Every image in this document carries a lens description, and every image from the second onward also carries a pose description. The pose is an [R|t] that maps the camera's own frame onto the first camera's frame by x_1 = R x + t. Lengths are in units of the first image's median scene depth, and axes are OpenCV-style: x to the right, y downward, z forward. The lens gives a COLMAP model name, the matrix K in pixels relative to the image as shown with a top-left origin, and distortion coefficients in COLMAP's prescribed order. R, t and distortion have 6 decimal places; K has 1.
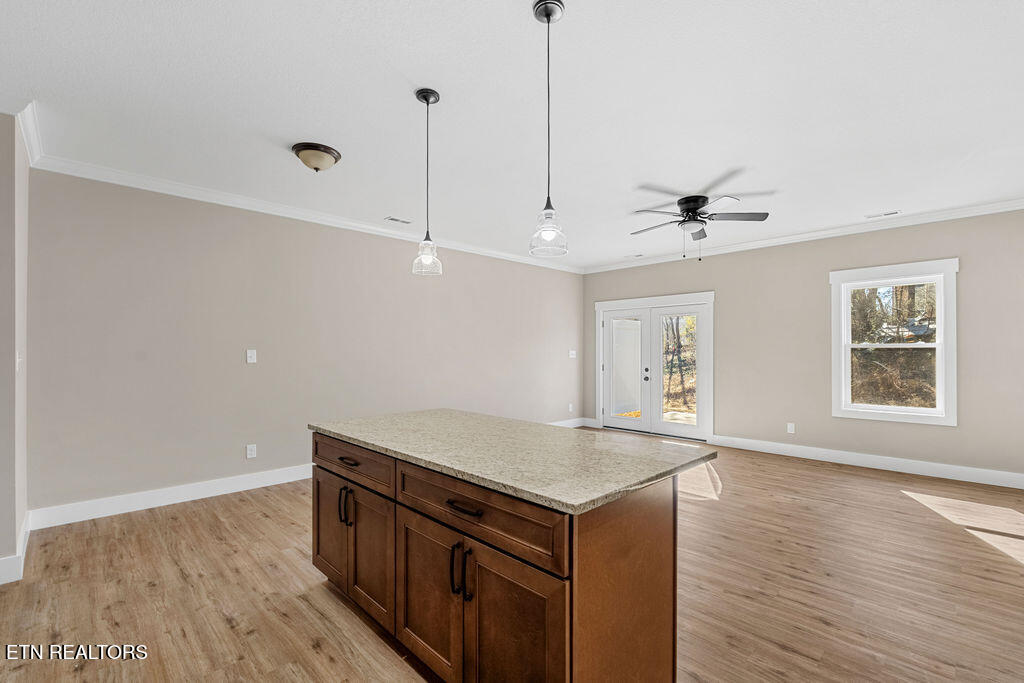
lens RADIAL K [[453.8, 0, 514.3], [0, 453.8, 348.7], [0, 0, 1]] dist [-0.002344, -0.000744]
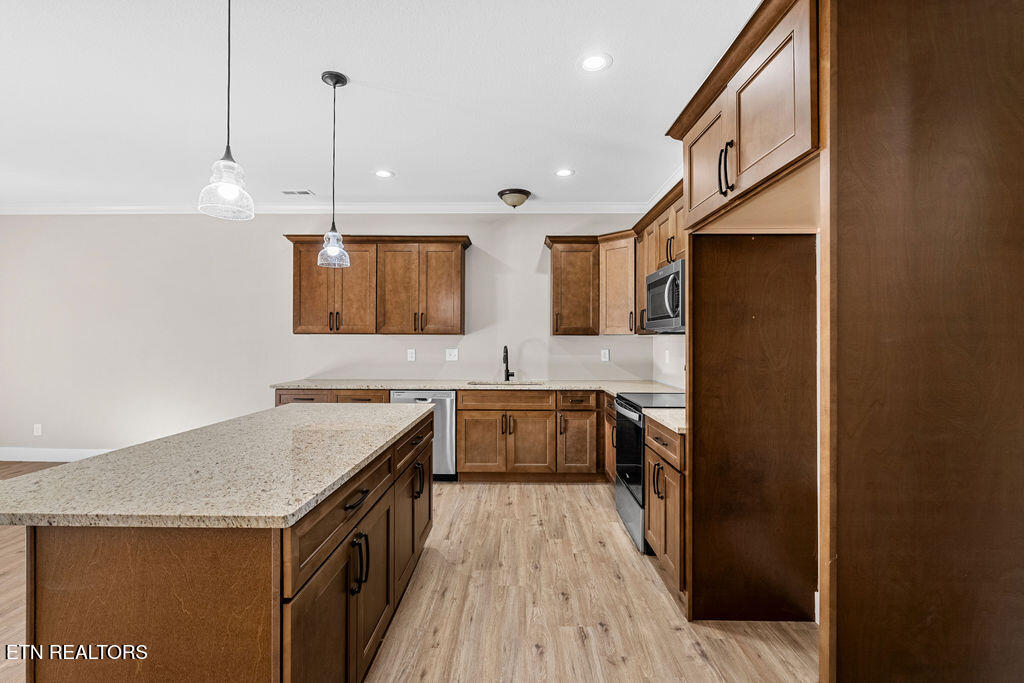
lens RADIAL K [[448.0, 0, 510.2], [0, 448.0, 341.0], [0, 0, 1]] dist [-0.003282, 0.000168]
pose [[-0.701665, -0.001819, 0.712505, -0.481121], [-0.007289, 0.999963, -0.004625, 0.003854], [-0.712470, -0.008439, -0.701652, 0.622474]]
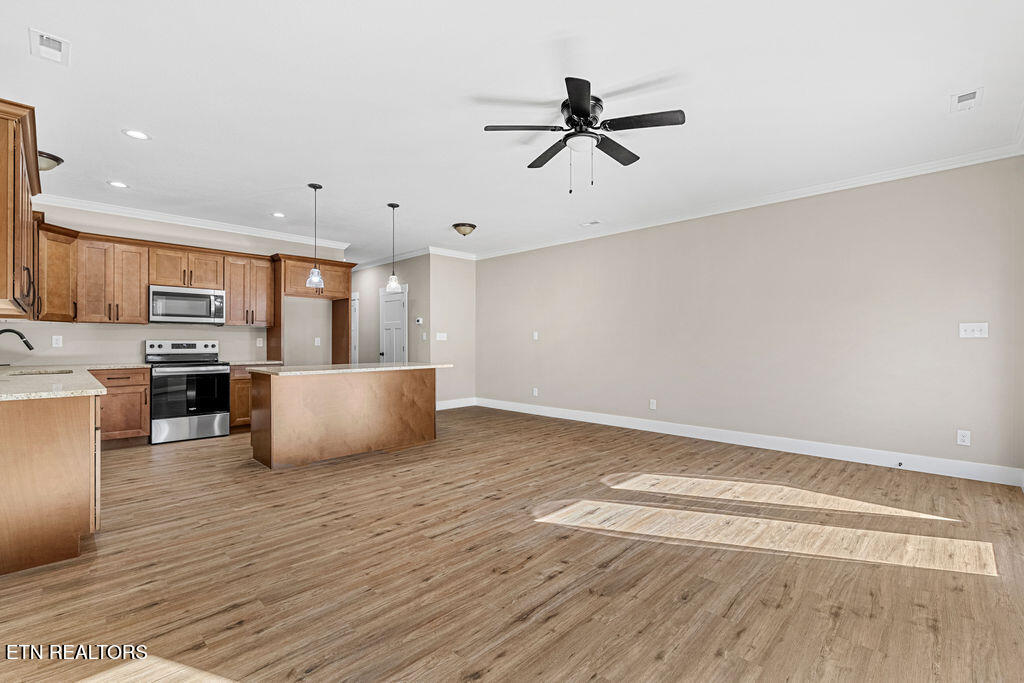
lens RADIAL K [[448.0, 0, 510.2], [0, 448.0, 341.0], [0, 0, 1]] dist [-0.003282, 0.000168]
pose [[0.015675, -0.002439, -0.999874, 1.002247], [0.005066, 0.999984, -0.002359, 0.036345], [0.999864, -0.005028, 0.015687, 0.809200]]
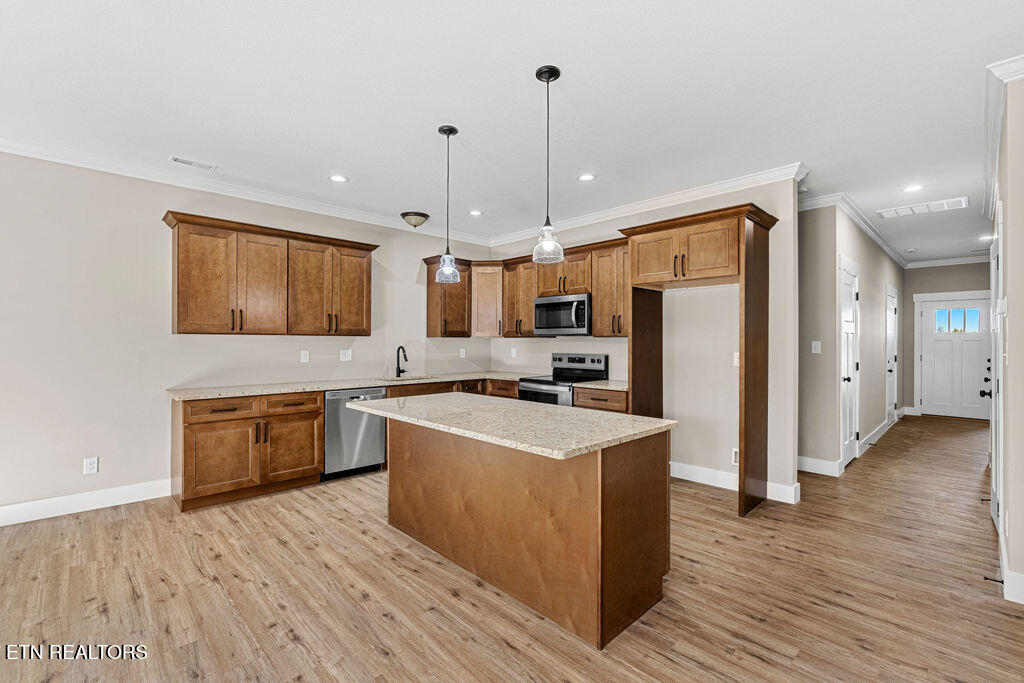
lens RADIAL K [[449.1, 0, 509.0], [0, 449.1, 340.1], [0, 0, 1]] dist [-0.003606, -0.000248]
pose [[-0.999880, -0.002150, 0.015368, -0.066856], [-0.002291, 0.999955, -0.009207, 0.004691], [-0.015348, -0.009241, -0.999840, 1.046571]]
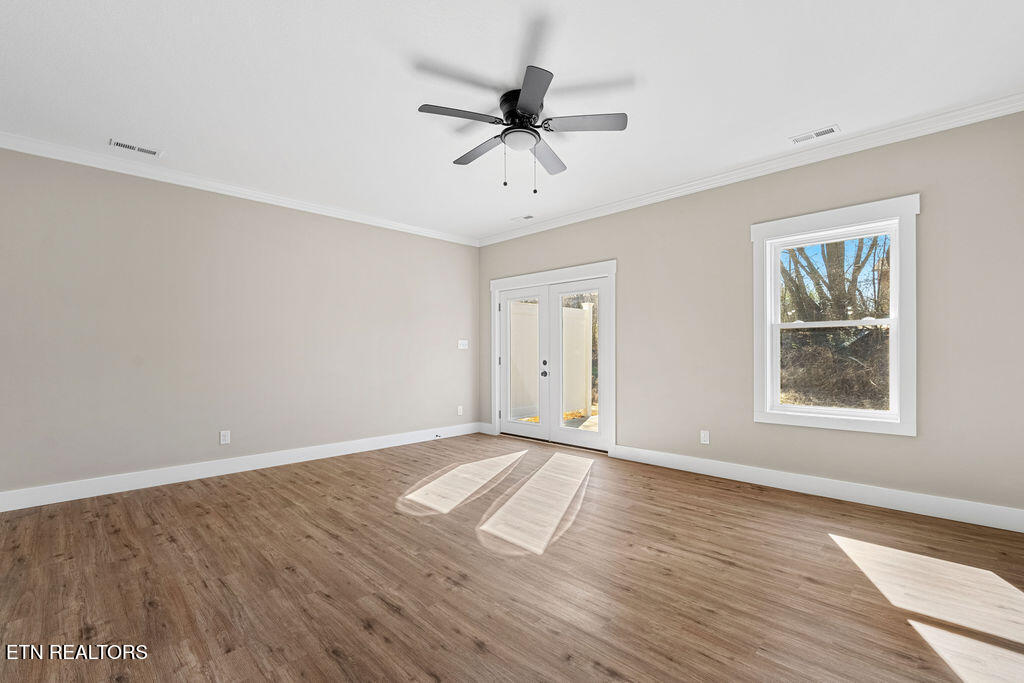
lens RADIAL K [[455.4, 0, 510.1], [0, 455.4, 353.2], [0, 0, 1]] dist [-0.003994, -0.000467]
pose [[0.999964, -0.003172, 0.007889, 0.341626], [0.003108, 0.999962, 0.008133, 0.035005], [-0.007914, -0.008108, 0.999936, 0.302132]]
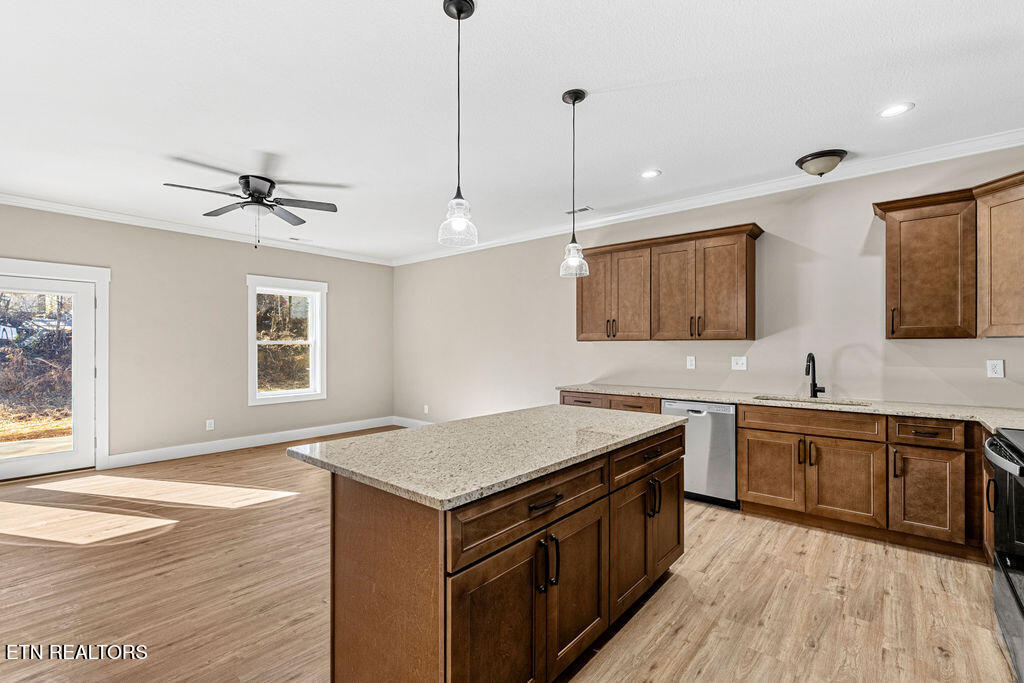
lens RADIAL K [[449.3, 0, 510.2], [0, 449.3, 347.9], [0, 0, 1]] dist [-0.004182, 0.000276]
pose [[-0.087636, -0.001984, 0.996151, -0.503316], [-0.006146, 0.999980, 0.001451, 0.002970], [-0.996134, -0.005995, -0.087647, 0.529383]]
